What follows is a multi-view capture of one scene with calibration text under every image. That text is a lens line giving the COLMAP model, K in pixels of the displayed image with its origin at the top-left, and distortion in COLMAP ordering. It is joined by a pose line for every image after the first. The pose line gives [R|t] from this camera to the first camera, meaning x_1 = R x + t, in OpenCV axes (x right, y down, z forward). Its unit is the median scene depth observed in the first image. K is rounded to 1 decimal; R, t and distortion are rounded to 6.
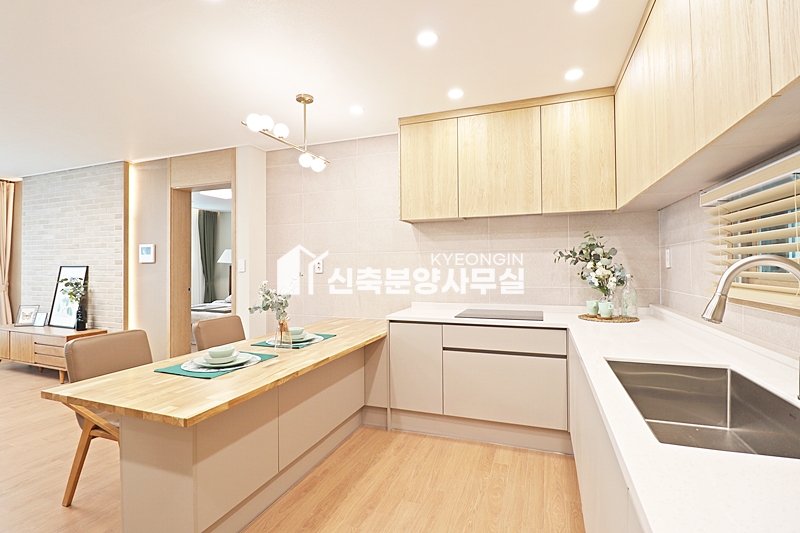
lens RADIAL K [[383.4, 0, 397.7], [0, 383.4, 259.7], [0, 0, 1]] dist [0.000881, -0.014928]
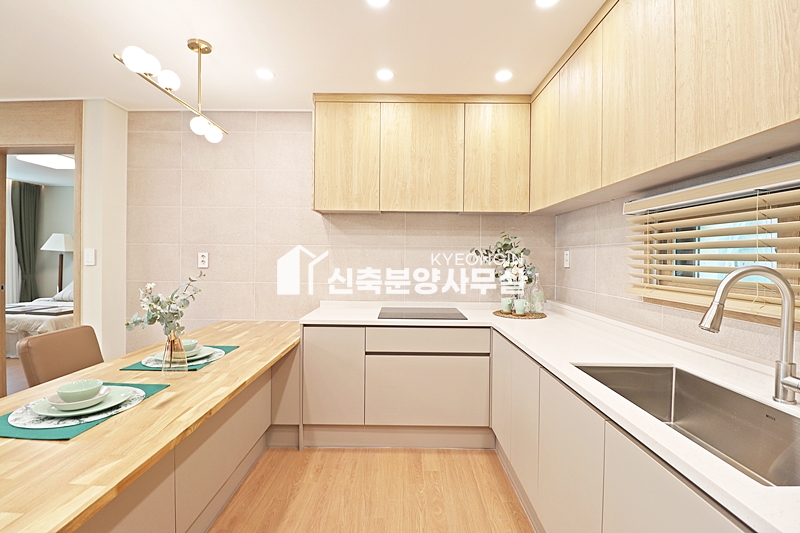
lens RADIAL K [[367.9, 0, 397.7], [0, 367.9, 260.2], [0, 0, 1]] dist [0.000610, -0.014213]
pose [[0.939743, 0.014721, 0.341563, -0.107506], [-0.022983, 0.999533, 0.020154, -0.009331], [-0.341107, -0.026790, 0.939643, 0.146582]]
